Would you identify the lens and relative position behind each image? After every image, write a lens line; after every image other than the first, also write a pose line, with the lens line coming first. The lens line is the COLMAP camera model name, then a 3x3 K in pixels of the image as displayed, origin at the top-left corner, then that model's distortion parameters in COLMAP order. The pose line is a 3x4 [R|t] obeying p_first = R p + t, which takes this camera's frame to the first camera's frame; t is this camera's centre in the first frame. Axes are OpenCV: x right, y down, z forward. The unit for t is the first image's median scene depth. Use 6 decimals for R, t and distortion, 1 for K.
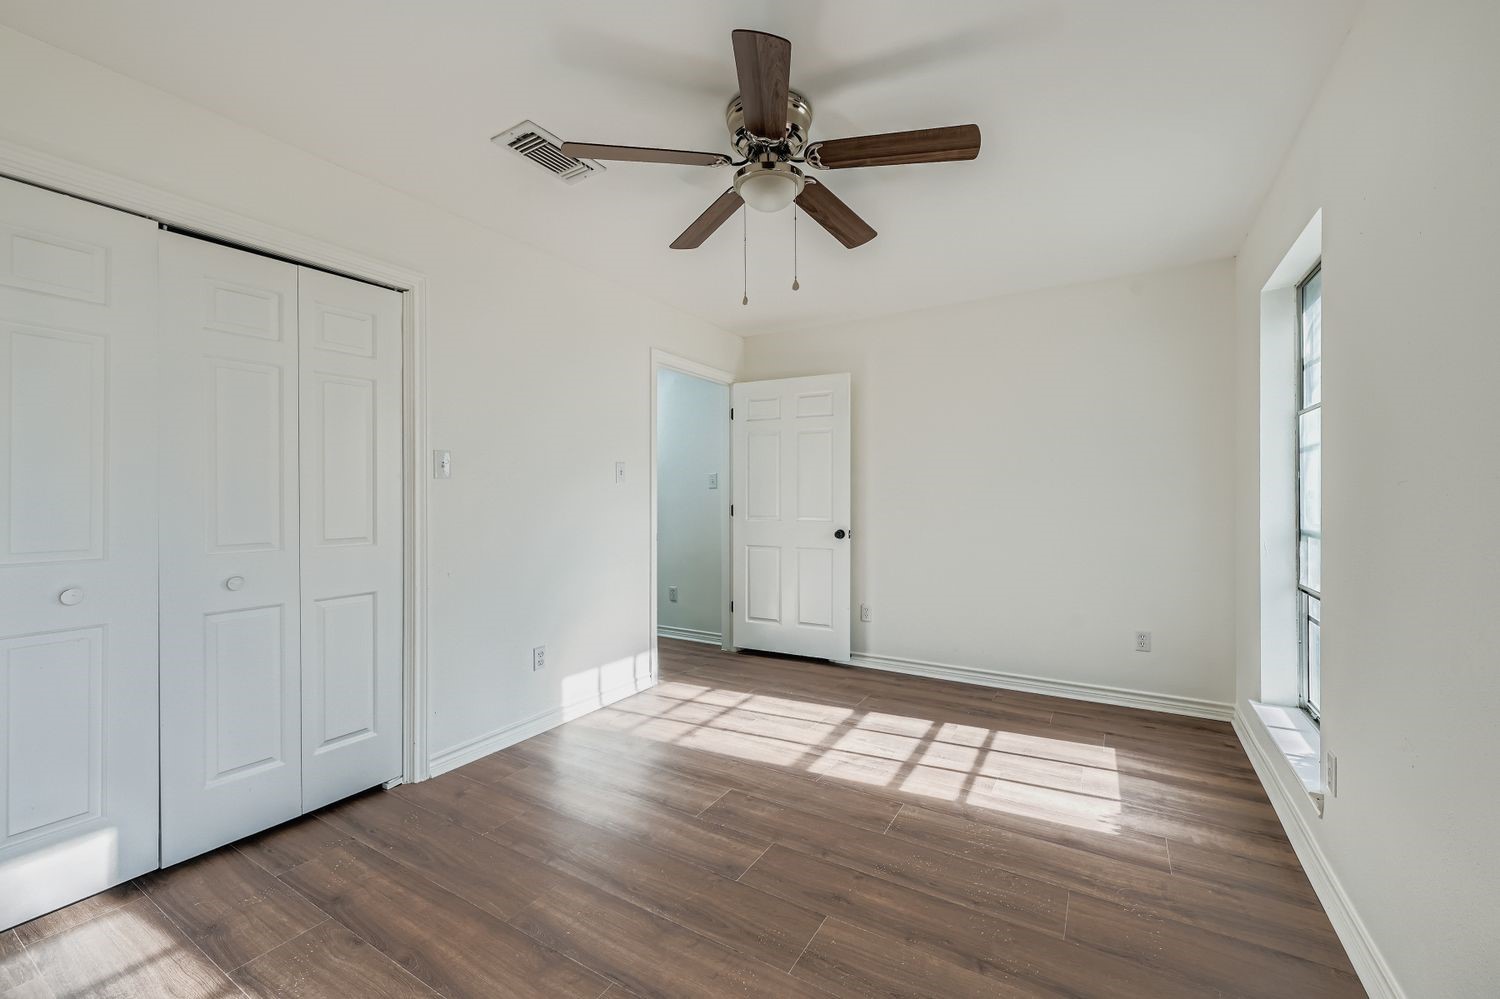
lens RADIAL K [[596.6, 0, 753.1], [0, 596.6, 491.2], [0, 0, 1]] dist [-0.000740, 0.000269]
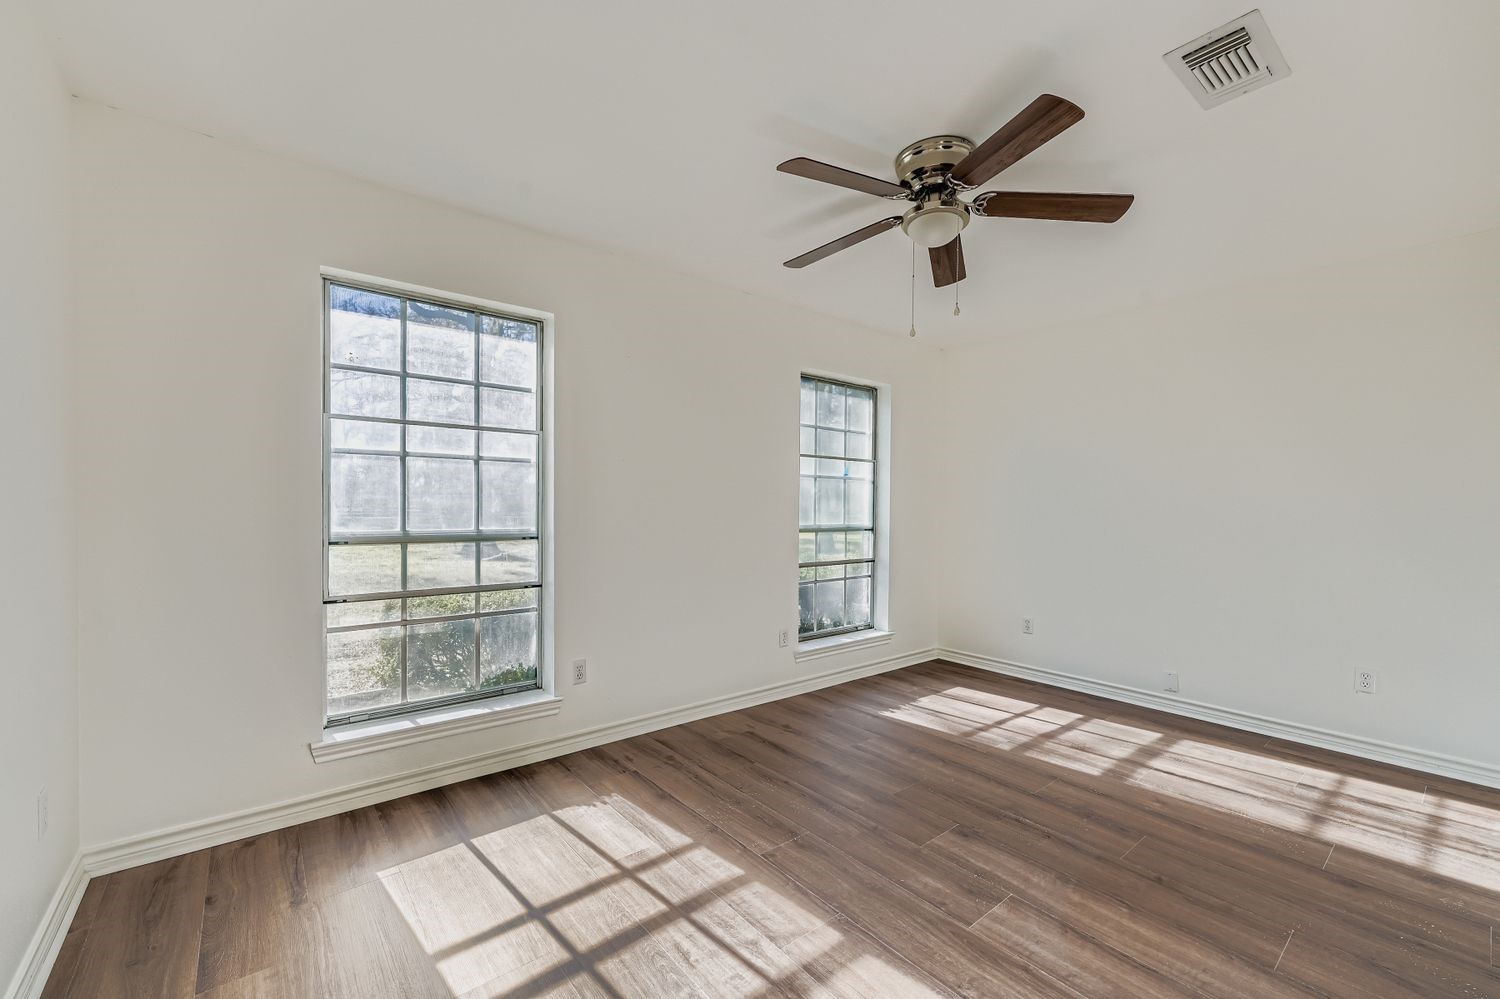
lens RADIAL K [[596.6, 0, 750.8], [0, 596.6, 511.8], [0, 0, 1]] dist [-0.000740, 0.000269]
pose [[-0.938551, -0.006659, 0.345076, -0.037280], [-0.007329, 0.999973, -0.000636, 0.018262], [-0.345062, -0.003126, -0.938575, 1.858945]]
